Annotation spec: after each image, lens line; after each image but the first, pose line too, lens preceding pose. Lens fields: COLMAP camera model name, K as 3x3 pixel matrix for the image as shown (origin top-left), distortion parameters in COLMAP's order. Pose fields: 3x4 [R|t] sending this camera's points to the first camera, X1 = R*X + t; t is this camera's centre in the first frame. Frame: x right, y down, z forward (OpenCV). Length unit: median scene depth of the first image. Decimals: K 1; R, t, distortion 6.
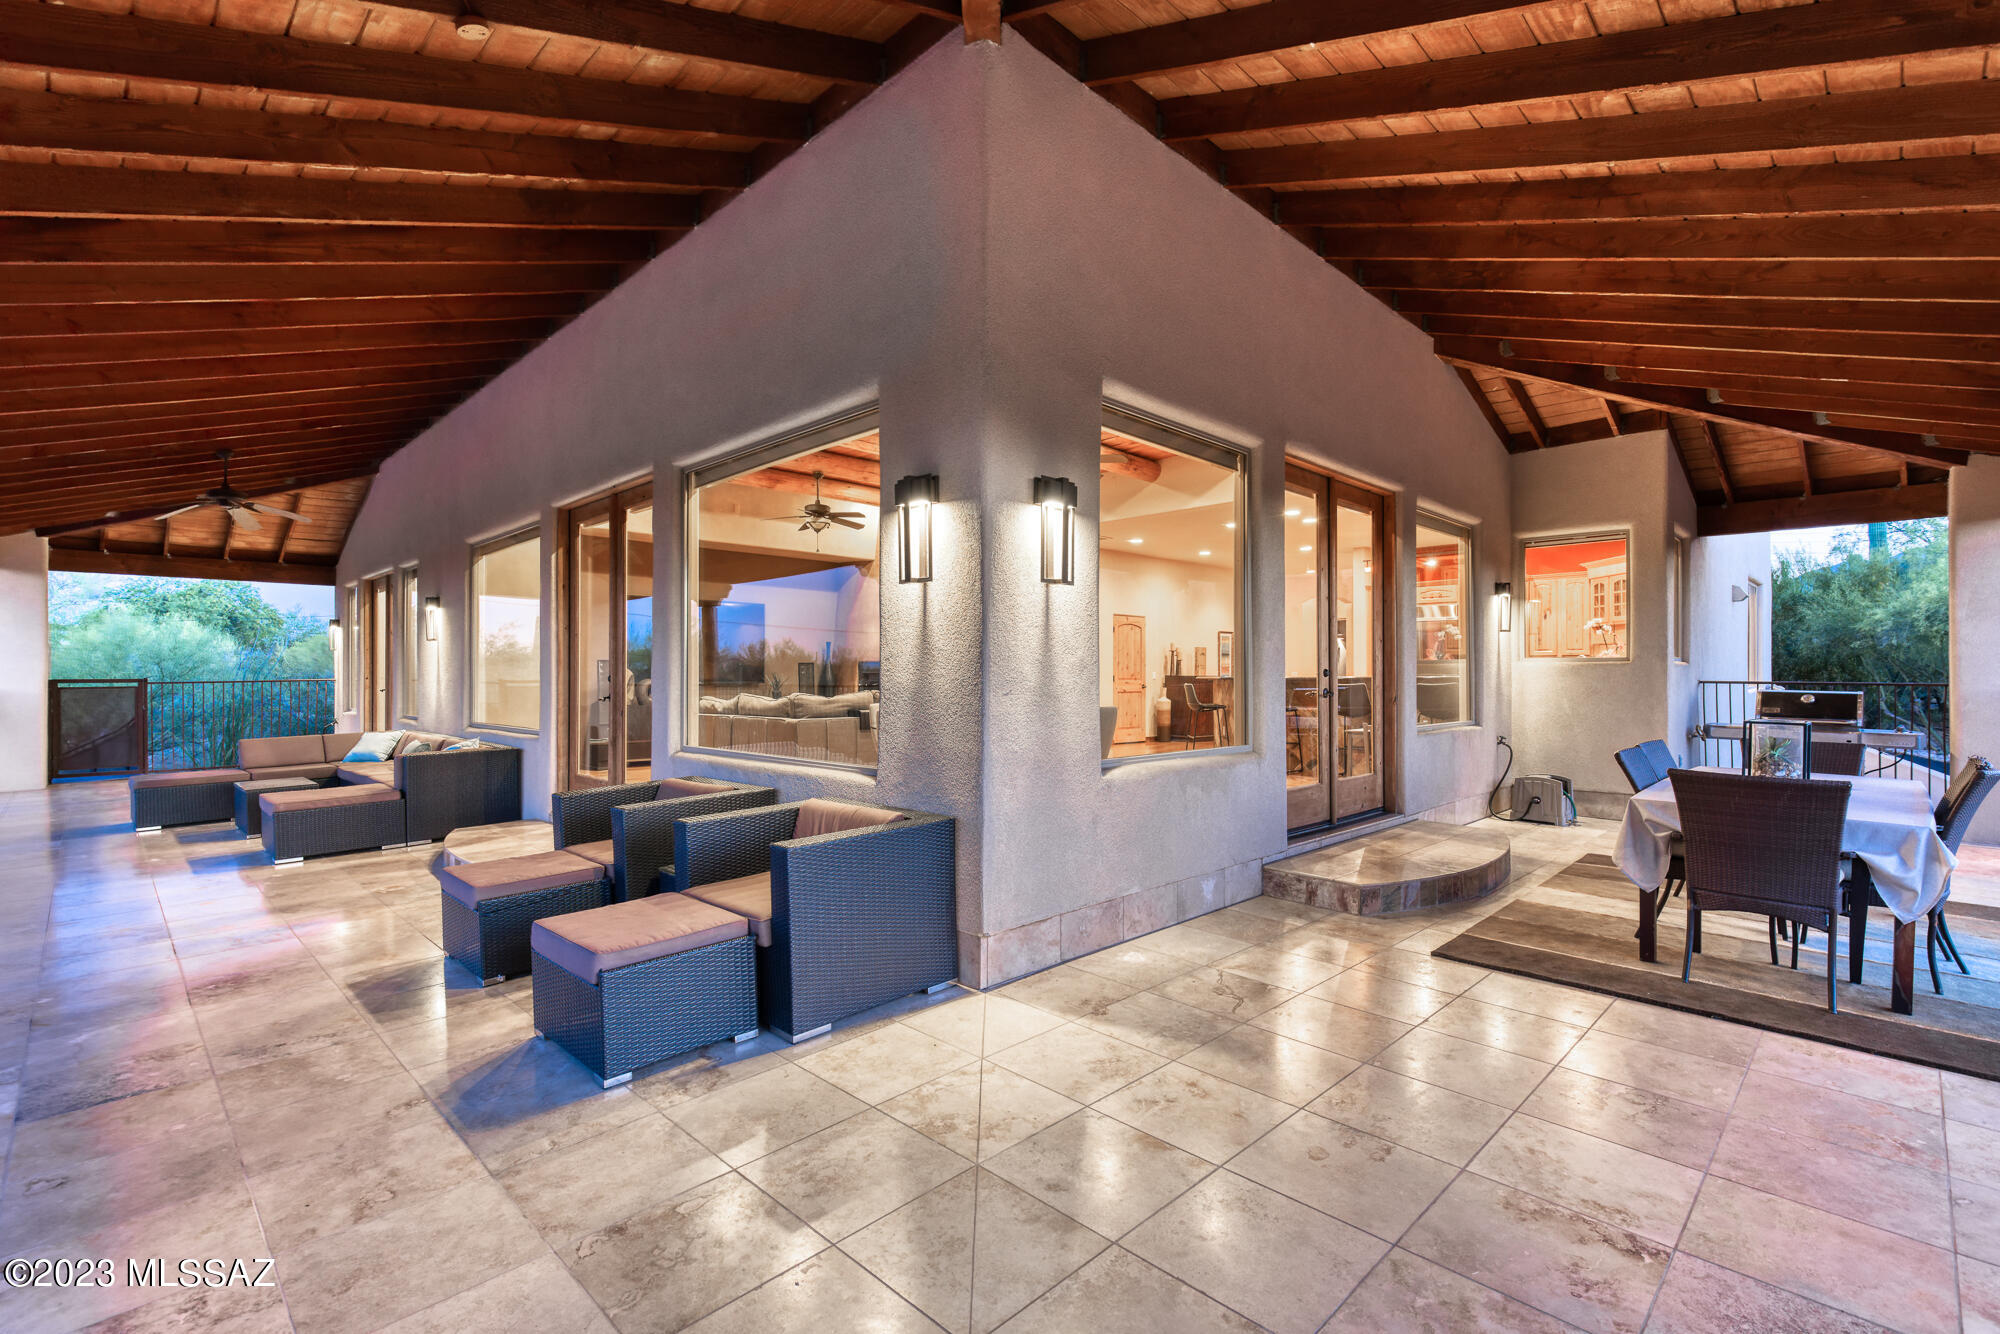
lens RADIAL K [[901.9, 0, 1003.9], [0, 901.9, 669.4], [0, 0, 1]] dist [0.000478, -0.000562]
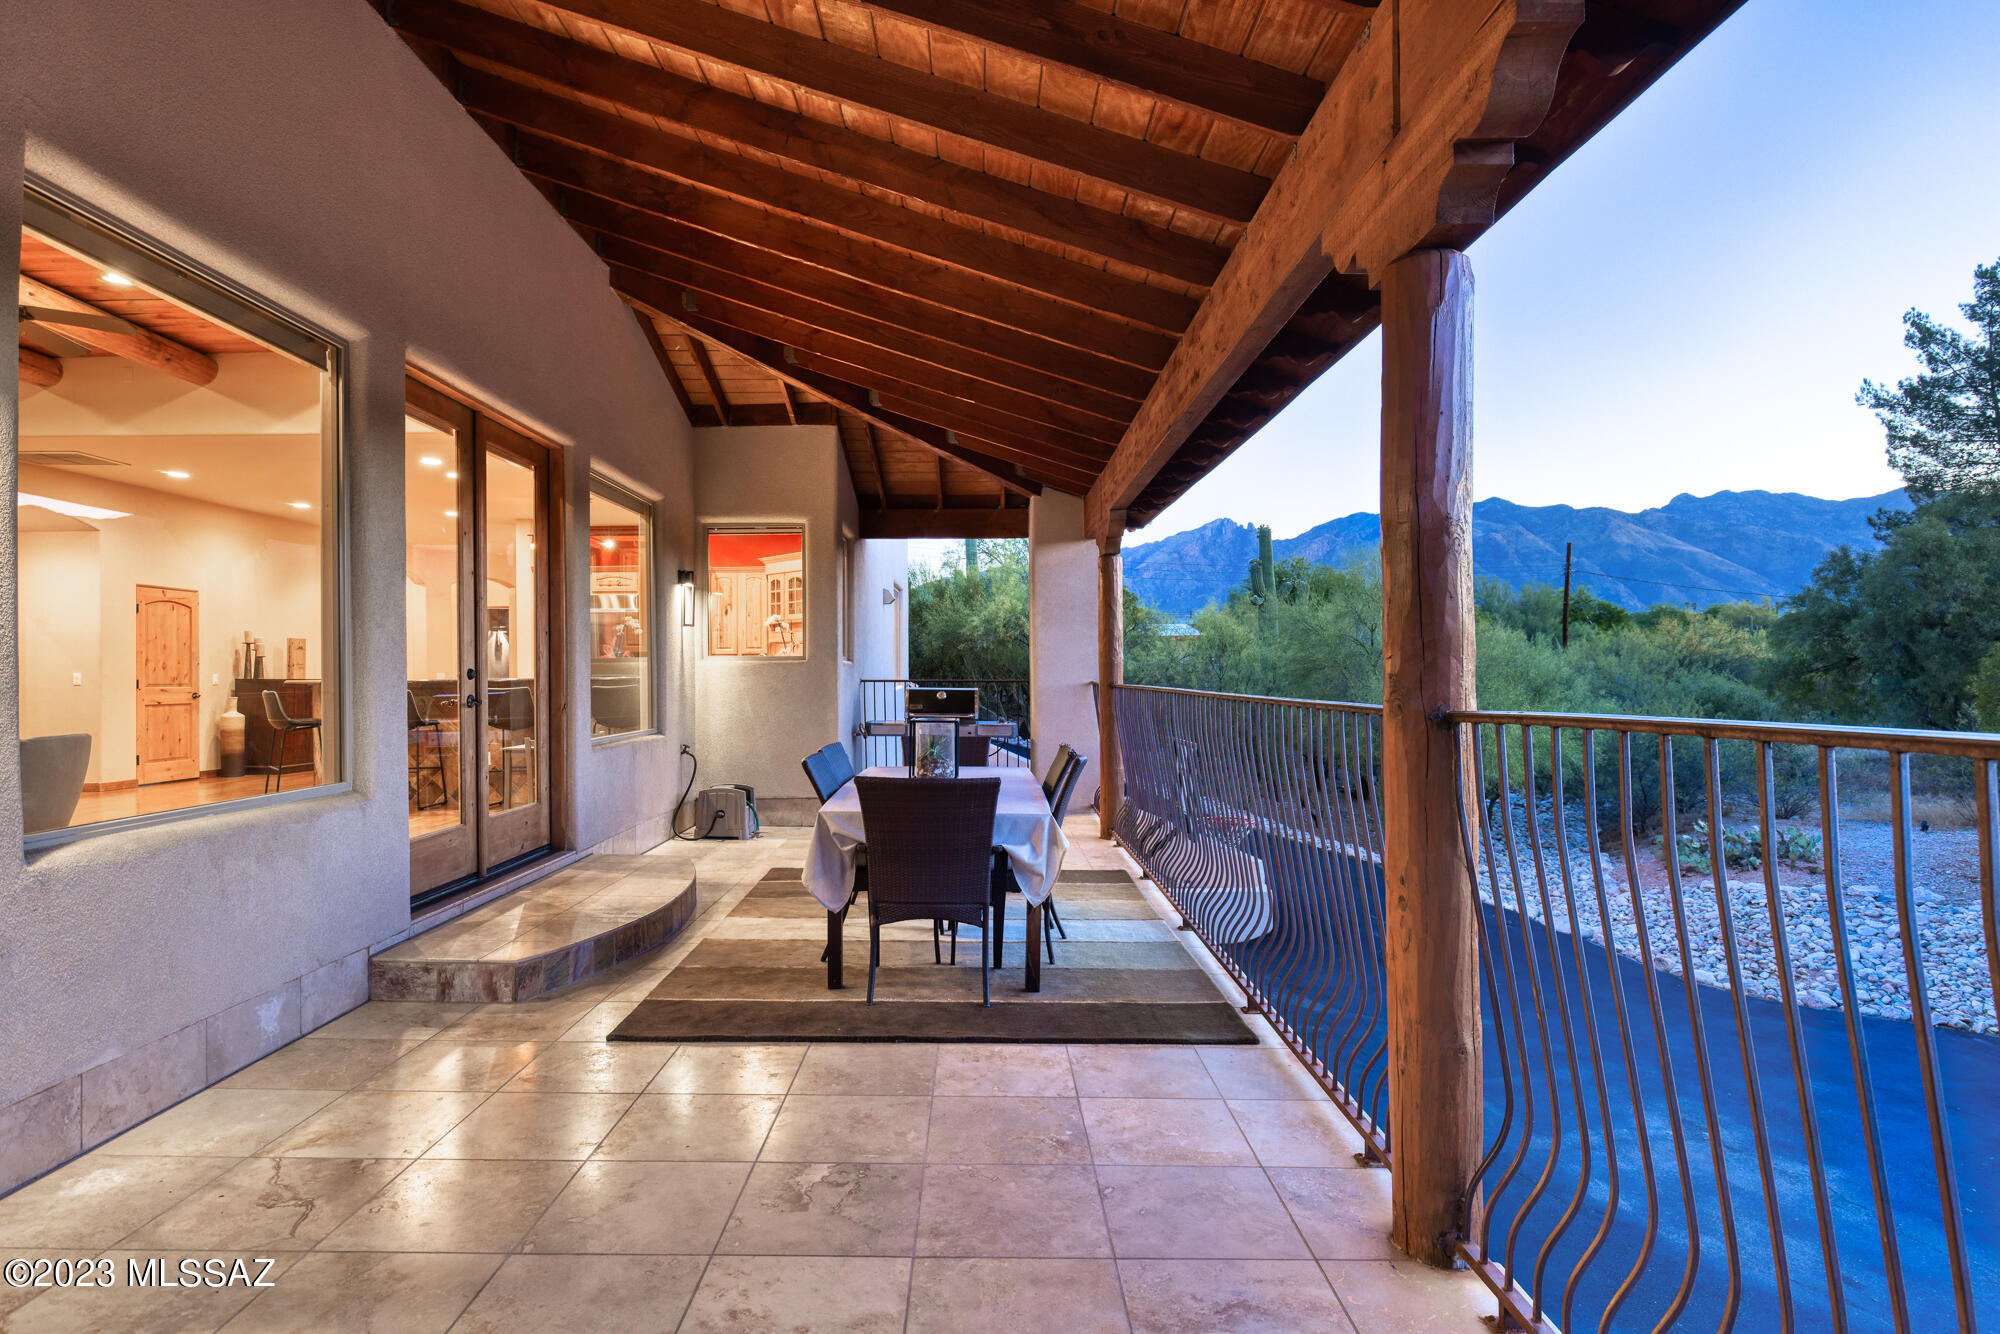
lens RADIAL K [[1046.8, 0, 980.4], [0, 1046.8, 669.2], [0, 0, 1]] dist [0.002239, -0.000715]
pose [[0.709363, -0.002469, 0.704839, 0.055380], [0.002651, 0.999996, 0.000835, 0.000329], [-0.704838, 0.001276, 0.709367, 0.110470]]
